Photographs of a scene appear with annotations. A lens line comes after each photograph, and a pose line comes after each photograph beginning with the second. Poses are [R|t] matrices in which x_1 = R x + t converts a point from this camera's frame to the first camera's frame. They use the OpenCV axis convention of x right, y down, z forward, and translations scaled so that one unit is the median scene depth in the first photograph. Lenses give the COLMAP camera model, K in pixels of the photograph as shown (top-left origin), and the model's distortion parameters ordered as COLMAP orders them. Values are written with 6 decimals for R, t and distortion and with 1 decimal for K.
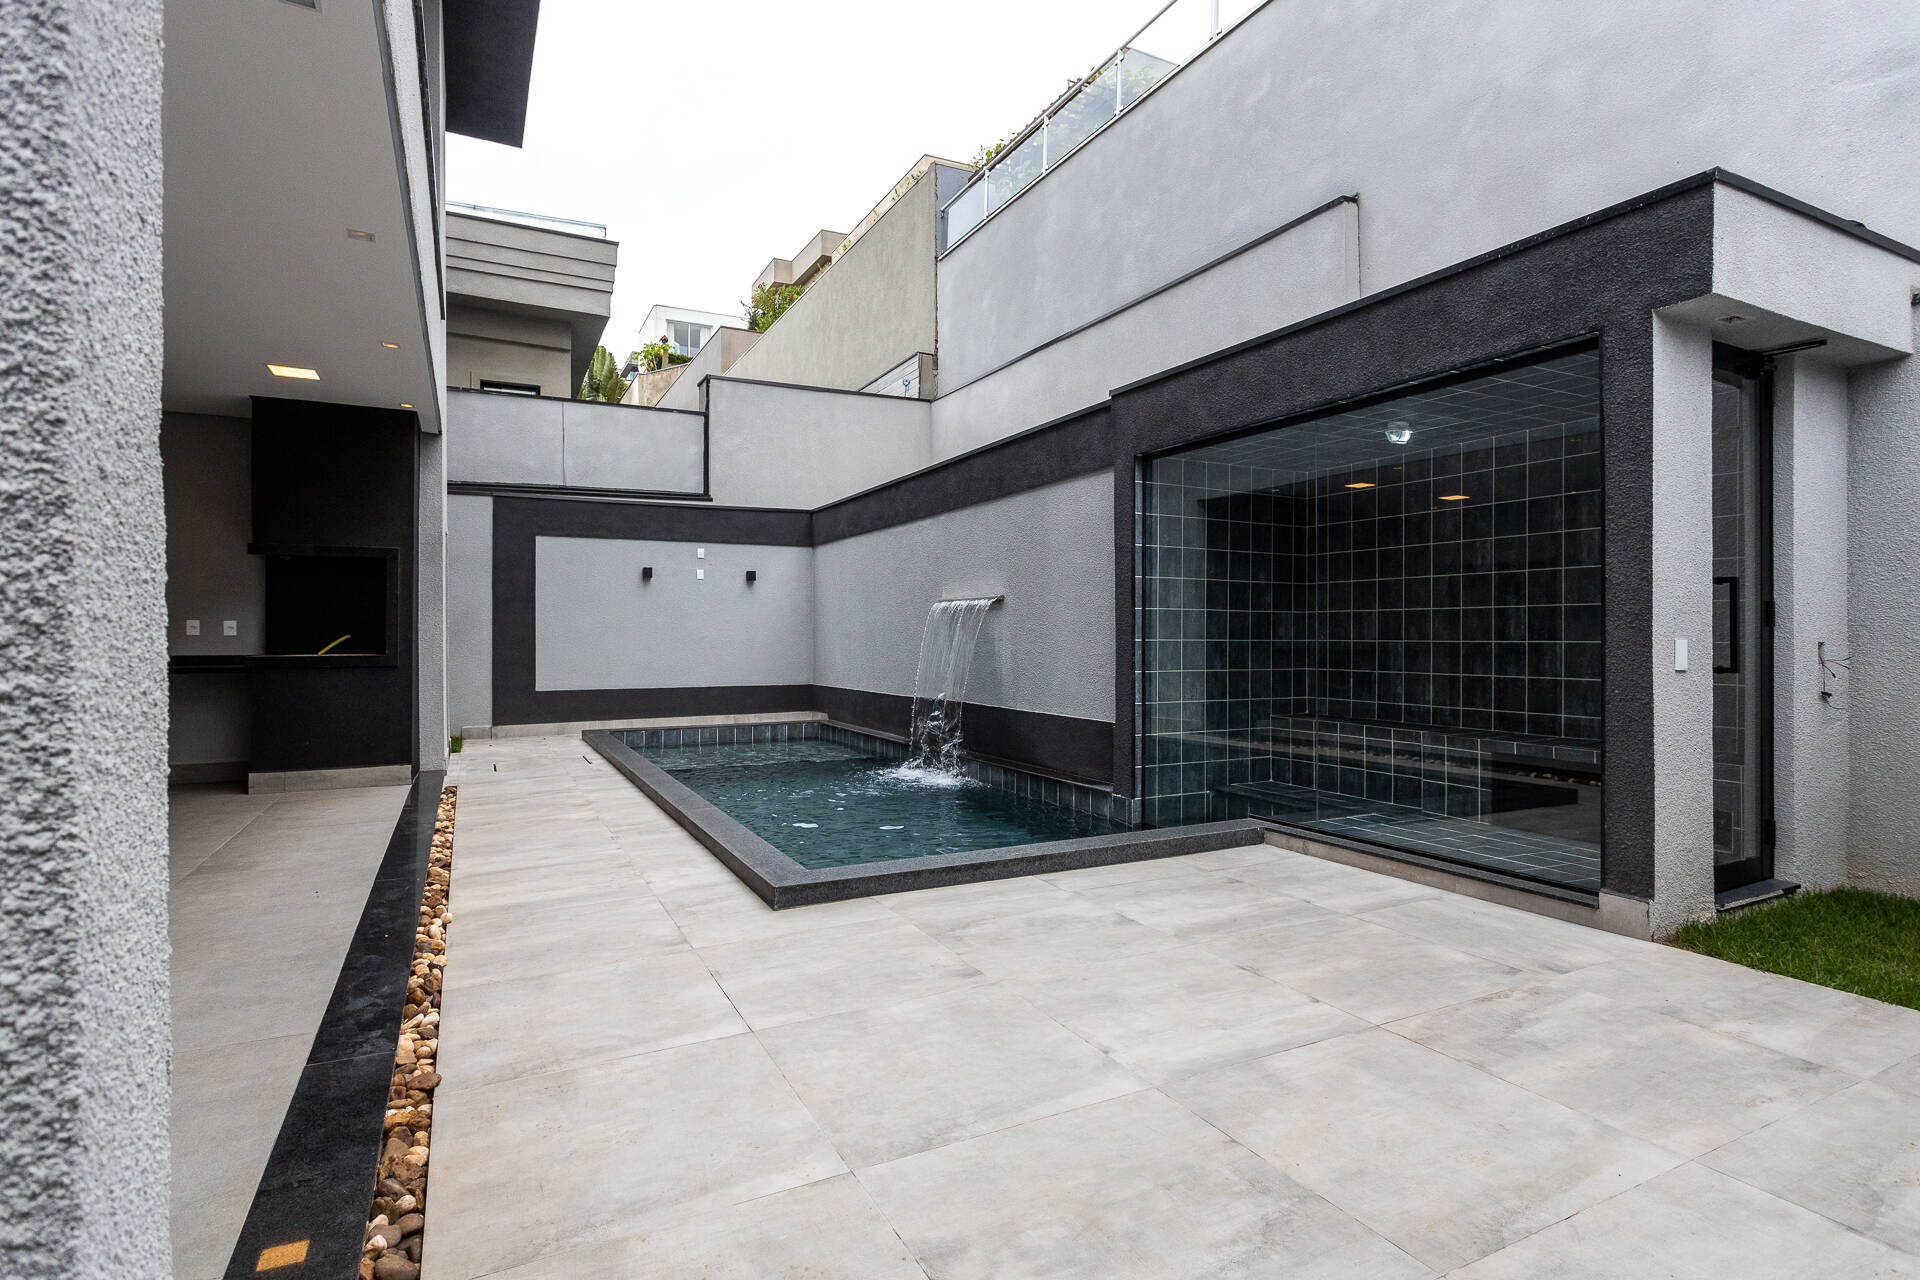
lens RADIAL K [[969.8, 0, 961.8], [0, 969.8, 644.4], [0, 0, 1]] dist [-0.014834, 0.000170]
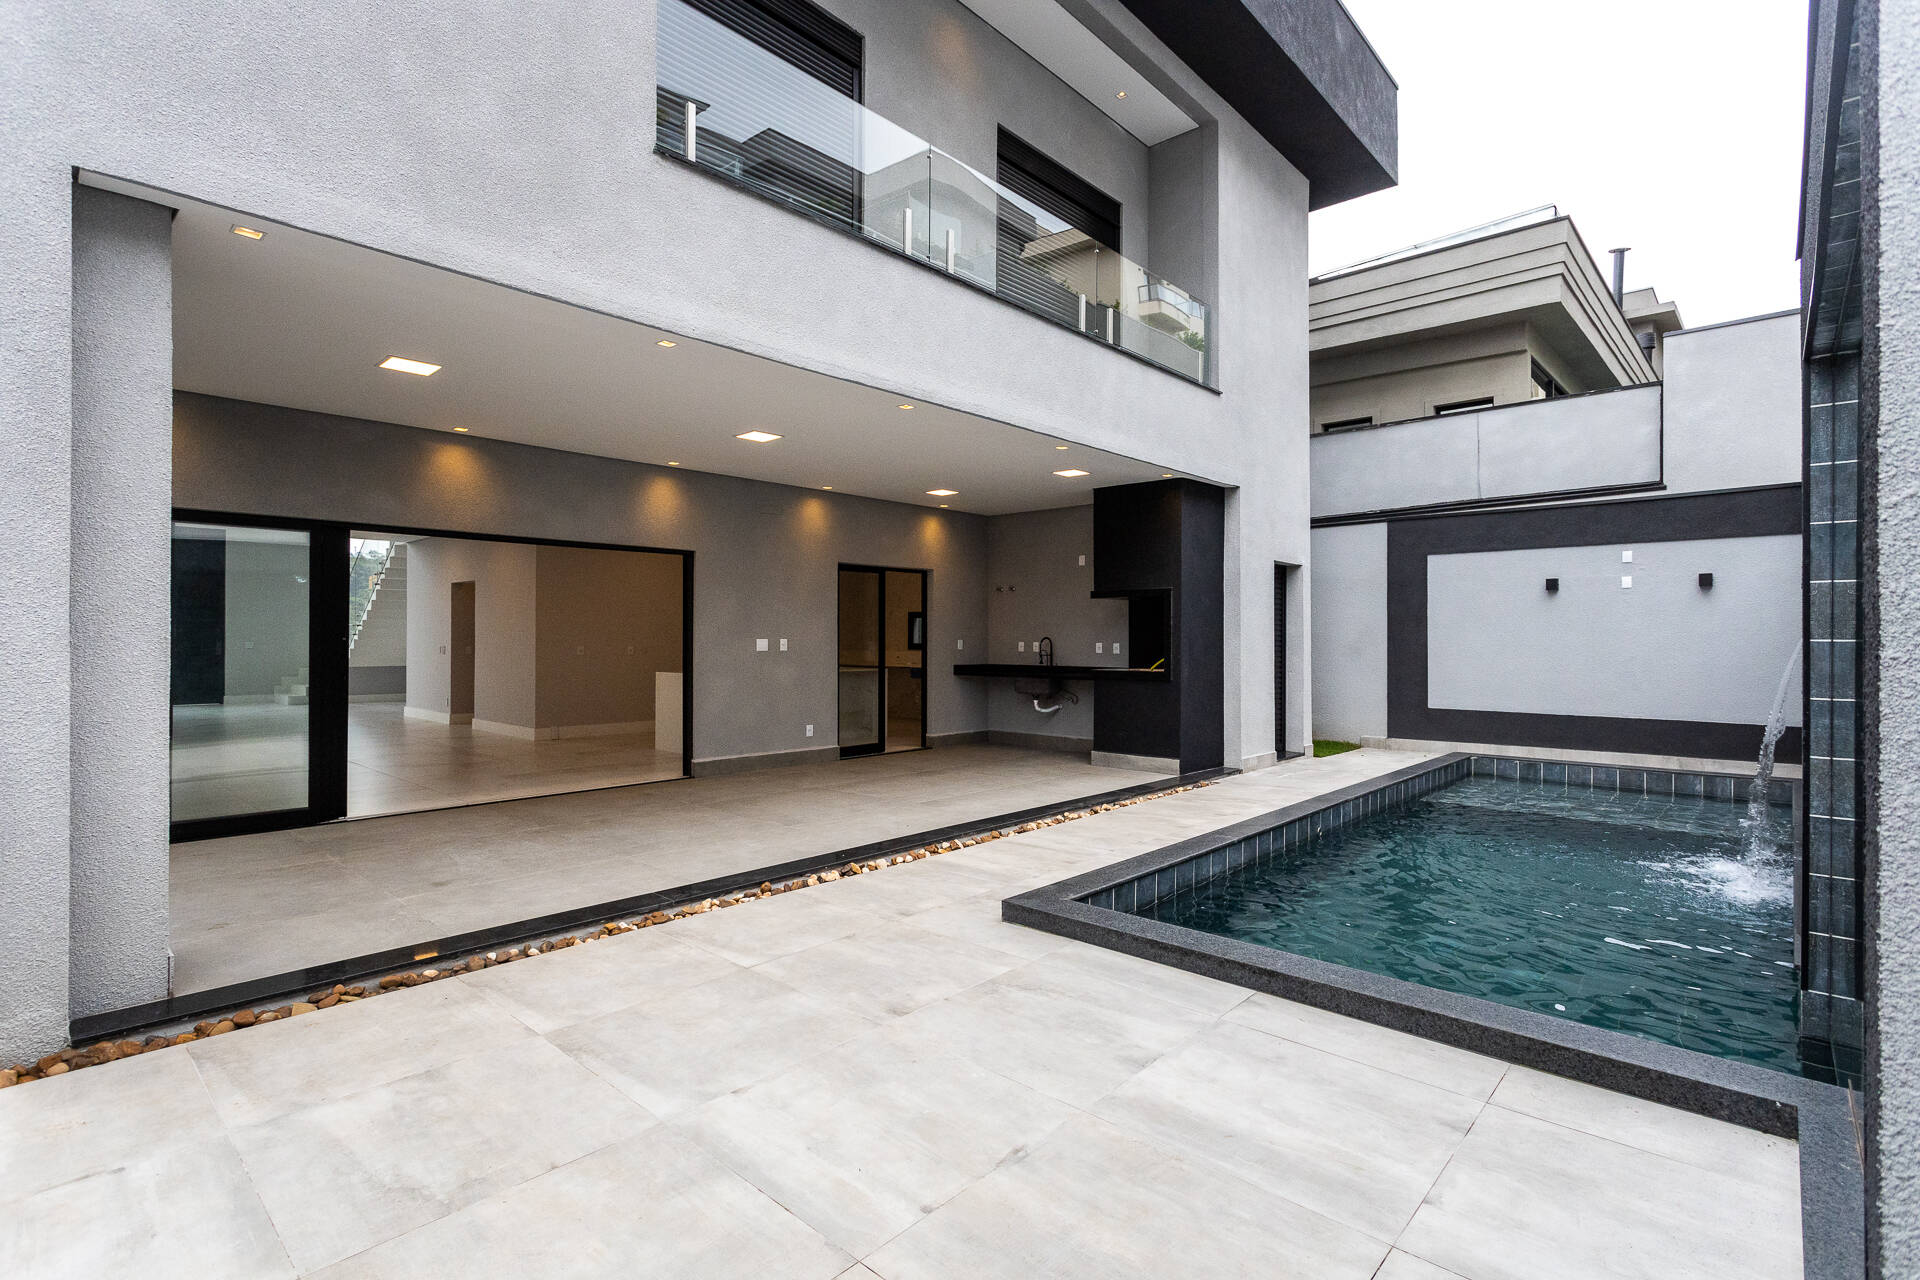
lens RADIAL K [[901.6, 0, 959.7], [0, 901.6, 629.4], [0, 0, 1]] dist [0.008962, -0.000729]
pose [[0.342544, -0.005475, -0.939486, 0.777262], [-0.010977, 0.999891, -0.009829, -0.053494], [0.939438, 0.013679, 0.342447, 0.586729]]
